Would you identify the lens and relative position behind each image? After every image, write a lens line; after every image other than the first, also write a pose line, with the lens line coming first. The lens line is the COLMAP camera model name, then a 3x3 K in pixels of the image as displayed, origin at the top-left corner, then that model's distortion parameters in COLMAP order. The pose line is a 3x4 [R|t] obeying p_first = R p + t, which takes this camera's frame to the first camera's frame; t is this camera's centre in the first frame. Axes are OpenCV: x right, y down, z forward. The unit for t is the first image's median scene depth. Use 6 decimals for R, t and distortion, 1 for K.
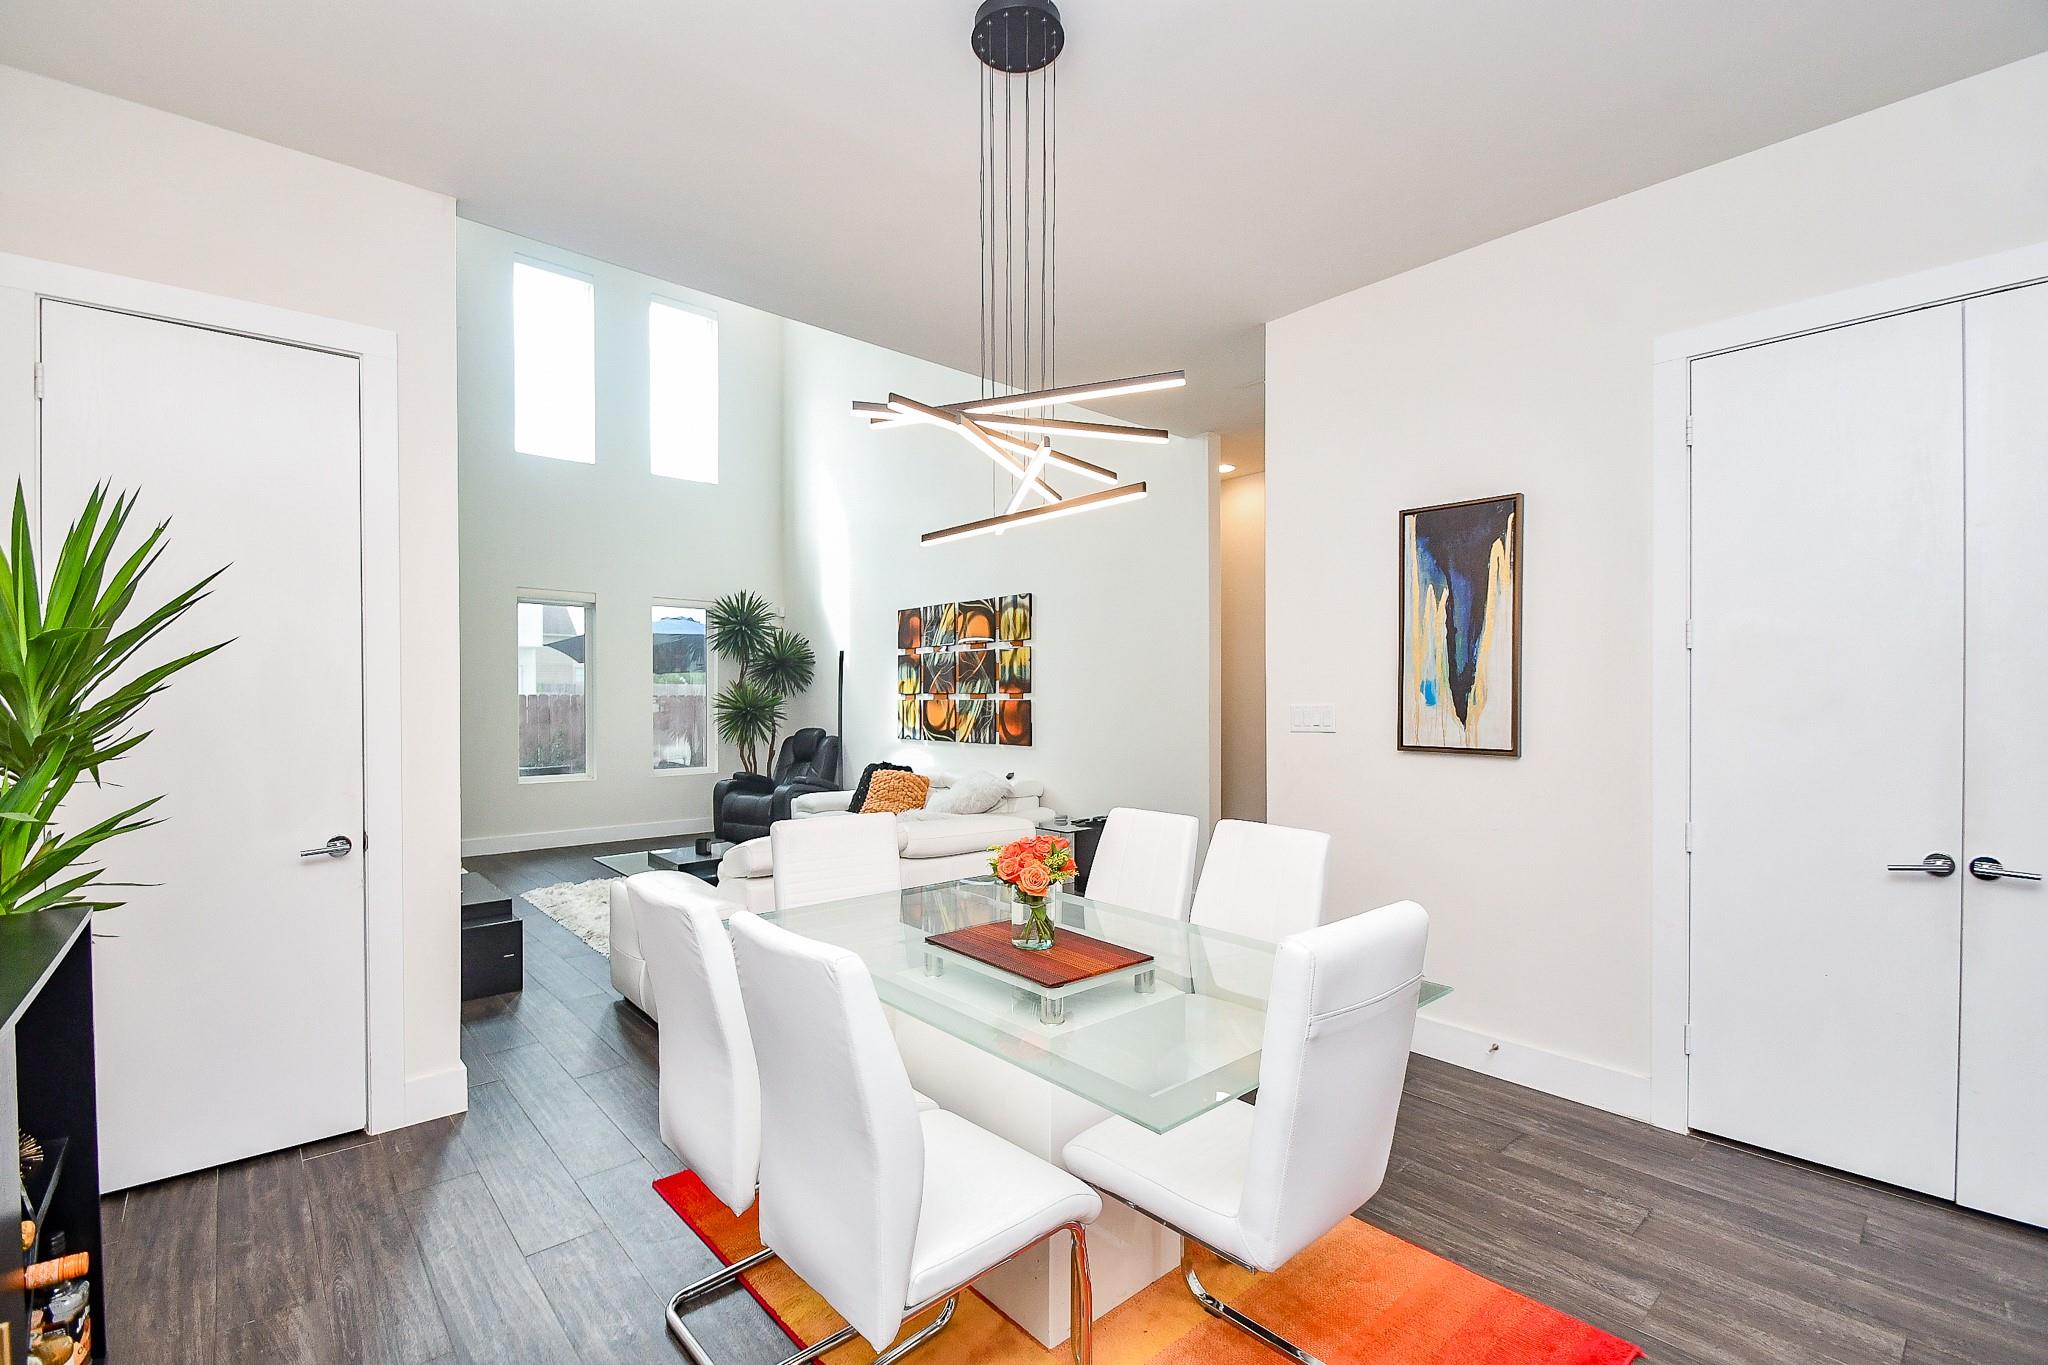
lens RADIAL K [[926.0, 0, 1009.1], [0, 926.0, 703.8], [0, 0, 1]] dist [-0.001134, -0.000396]
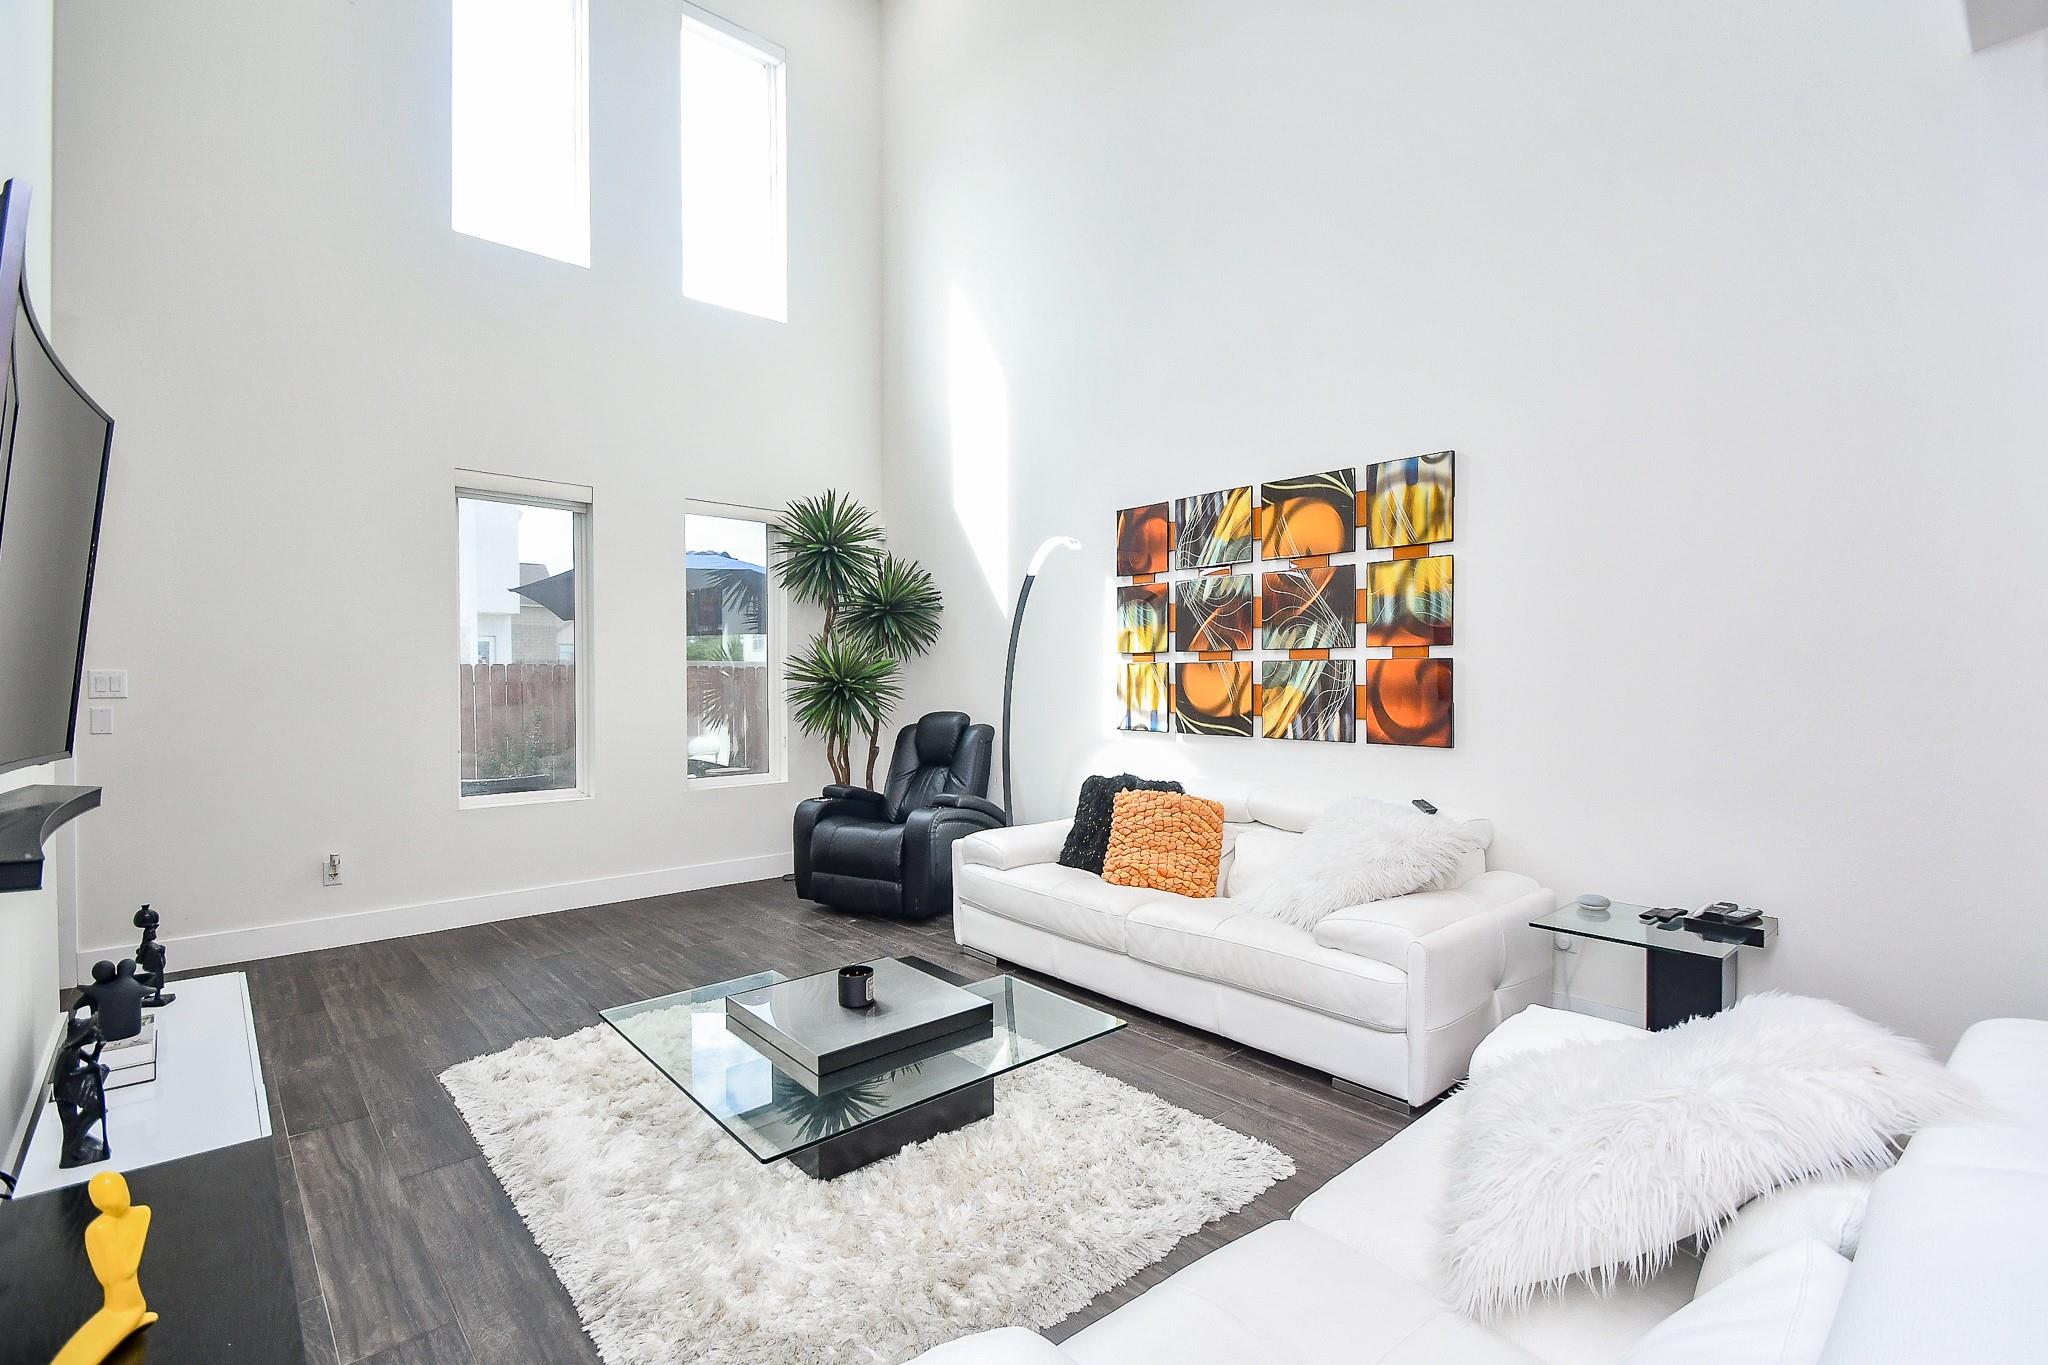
lens RADIAL K [[925.2, 0, 1024.0], [0, 925.2, 682.5], [0, 0, 1]] dist [-0.001098, -0.000103]
pose [[0.999647, -0.003606, 0.026332, -0.201719], [0.003563, 0.999992, 0.001696, 0.006598], [-0.026338, -0.001602, 0.999652, 0.434394]]
